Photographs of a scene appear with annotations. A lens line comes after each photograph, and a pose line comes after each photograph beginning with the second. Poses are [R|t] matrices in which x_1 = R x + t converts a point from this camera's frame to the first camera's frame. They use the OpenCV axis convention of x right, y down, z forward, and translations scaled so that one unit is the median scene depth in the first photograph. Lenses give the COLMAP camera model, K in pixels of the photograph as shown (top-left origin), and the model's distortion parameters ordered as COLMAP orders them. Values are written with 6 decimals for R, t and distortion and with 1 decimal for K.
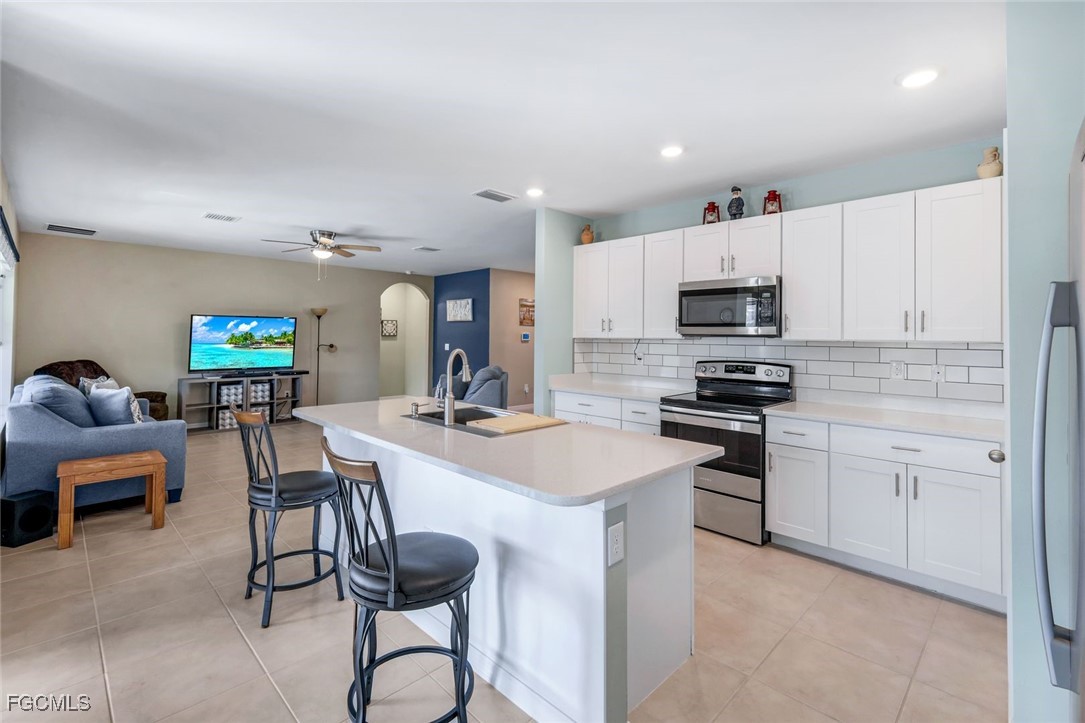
lens RADIAL K [[484.3, 0, 546.6], [0, 484.3, 329.7], [0, 0, 1]] dist [0.000514, 0.000157]
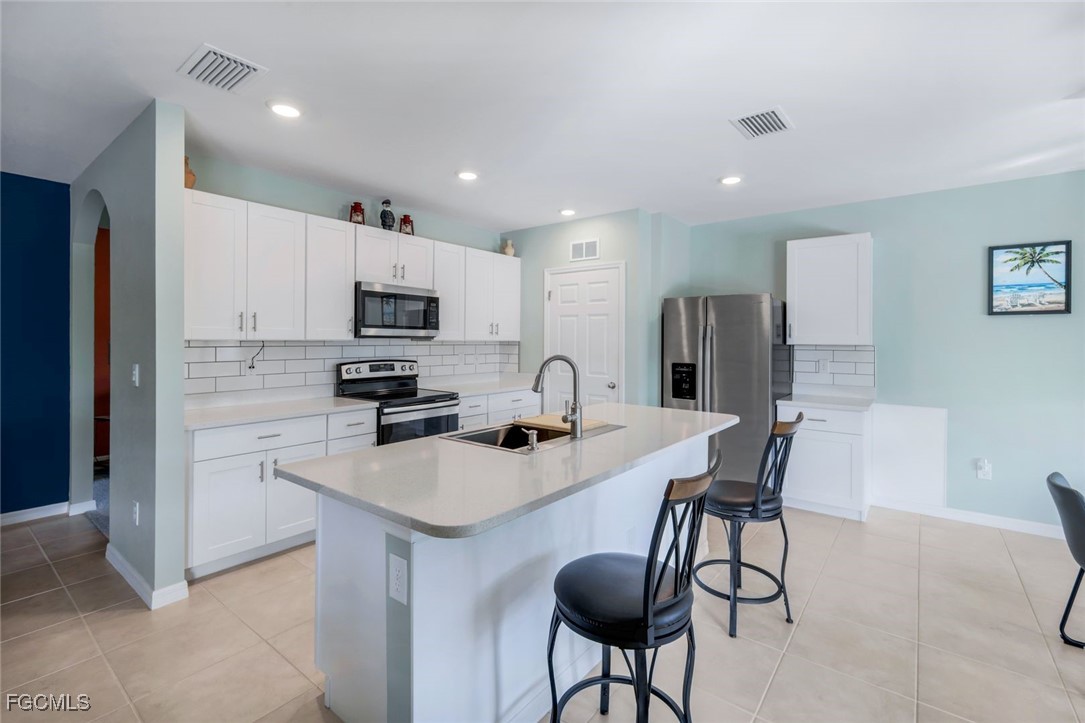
lens RADIAL K [[484.4, 0, 545.2], [0, 484.4, 338.9], [0, 0, 1]] dist [0.003275, 0.000530]
pose [[-0.111610, -0.008007, 0.993720, -0.720772], [-0.019193, 0.999798, 0.005901, 0.003528], [-0.993567, -0.018414, -0.111741, 0.750129]]
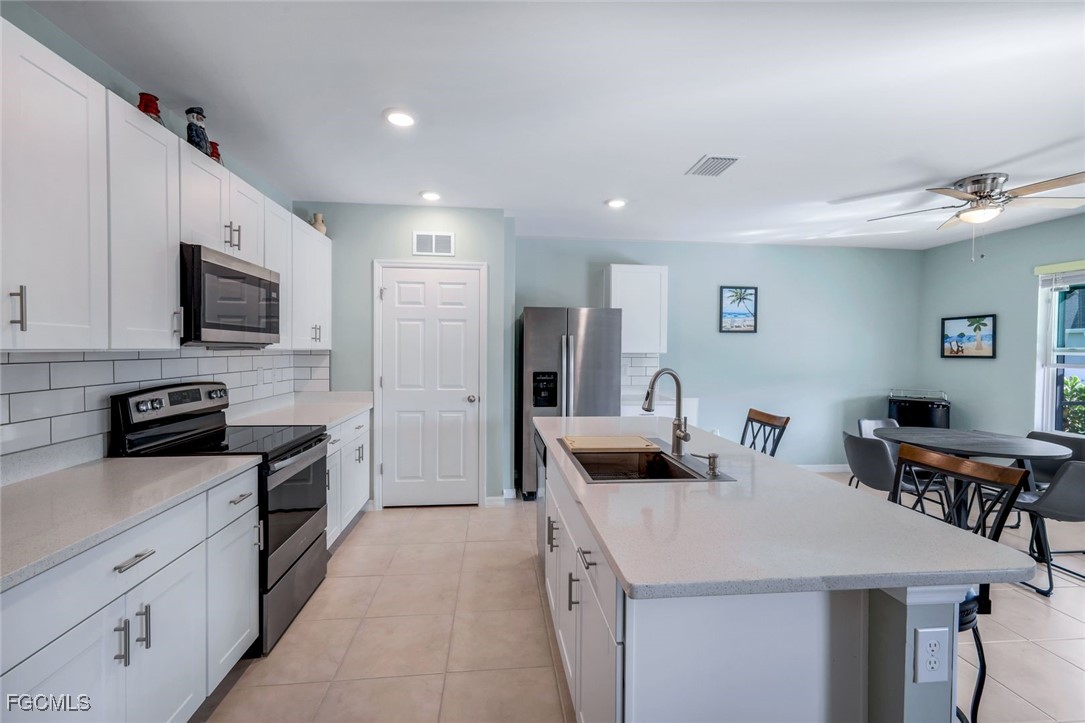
lens RADIAL K [[477.5, 0, 542.2], [0, 477.5, 359.2], [0, 0, 1]] dist [0.003643, 0.000196]
pose [[-0.770166, -0.028868, 0.637190, -0.356938], [-0.023149, 0.999582, 0.017307, 0.011124], [-0.637424, -0.001421, -0.770512, 1.173749]]
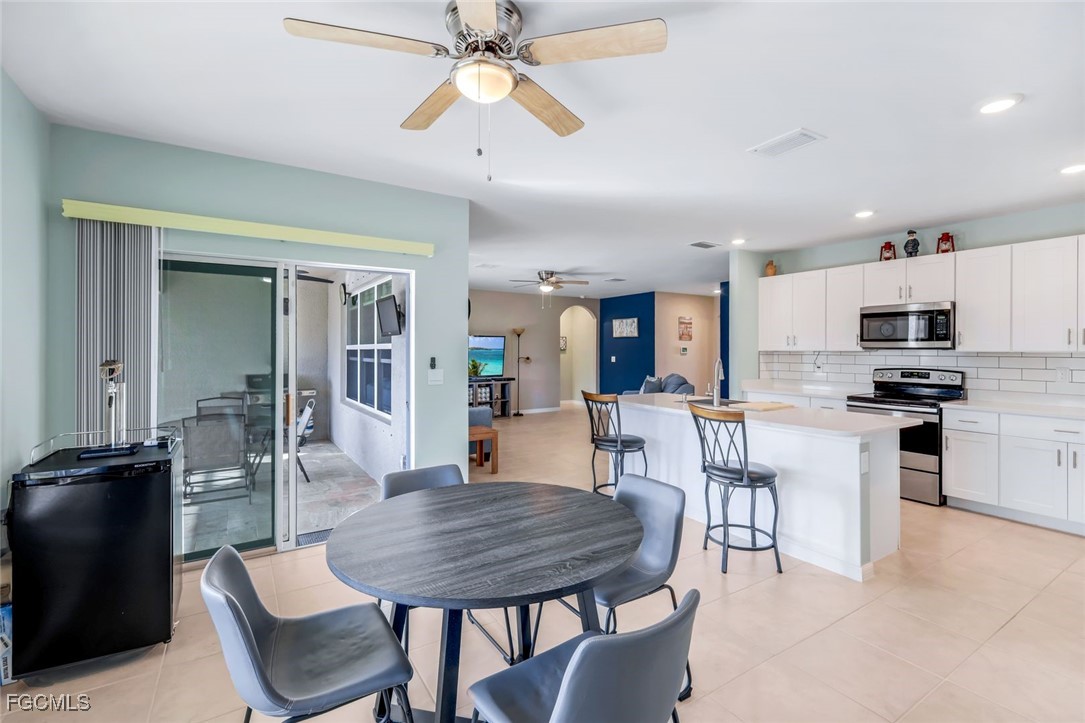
lens RADIAL K [[480.4, 0, 551.1], [0, 480.4, 349.4], [0, 0, 1]] dist [0.001363, 0.000528]
pose [[0.976981, -0.006331, -0.213234, -0.258666], [0.009118, 0.999885, 0.012090, -0.008540], [0.213133, -0.013756, 0.976926, -0.423856]]
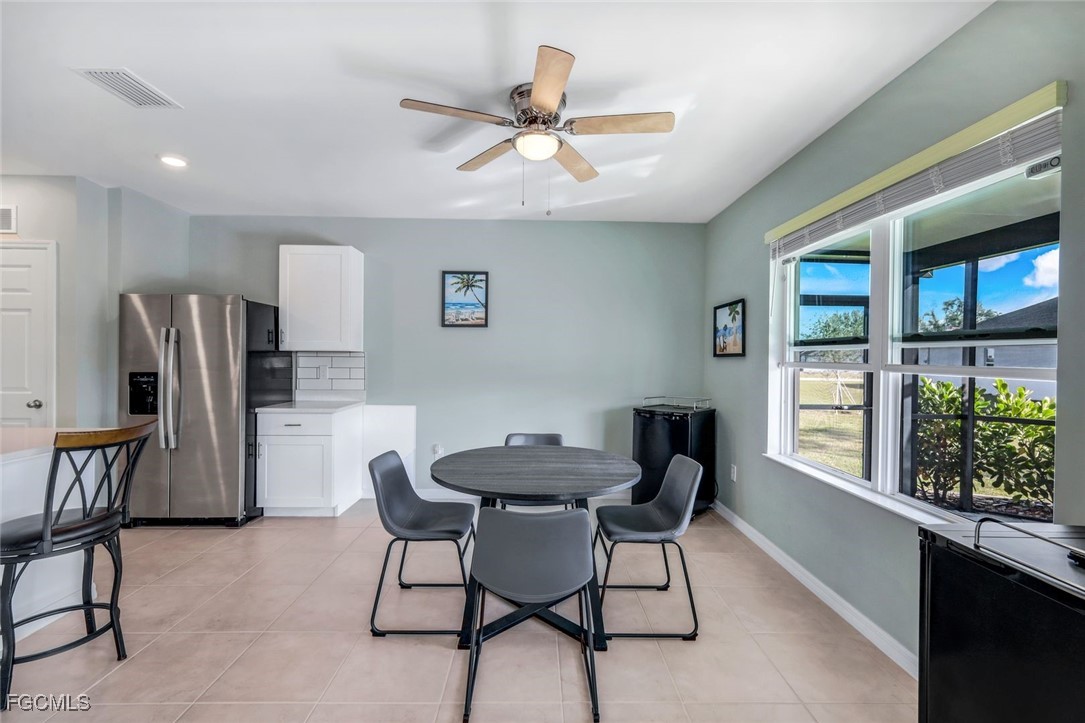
lens RADIAL K [[477.5, 0, 542.2], [0, 477.5, 359.2], [0, 0, 1]] dist [0.003643, 0.000196]
pose [[-0.709302, -0.017340, 0.704691, -0.849820], [-0.022430, 0.999746, 0.002023, 0.015746], [-0.704548, -0.014371, -0.709511, 0.423543]]
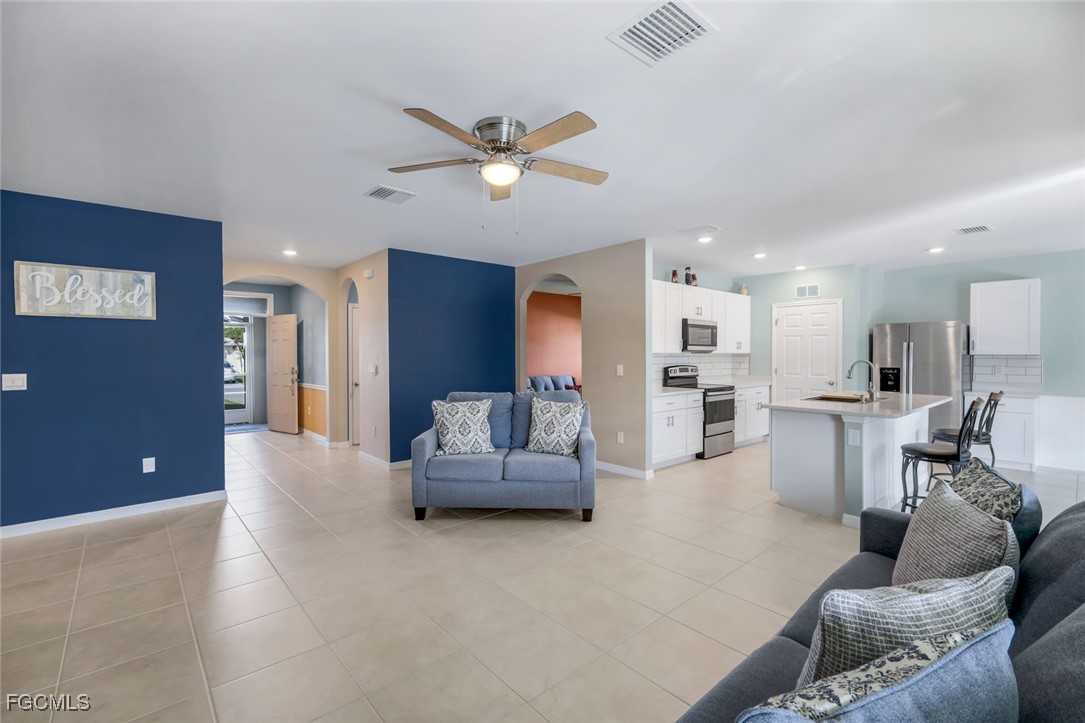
lens RADIAL K [[477.5, 0, 542.2], [0, 477.5, 359.2], [0, 0, 1]] dist [0.003643, 0.000196]
pose [[0.074112, -0.021888, 0.997010, -1.373879], [-0.012755, 0.999657, 0.022895, 0.008700], [-0.997168, -0.014414, 0.073807, 1.376274]]
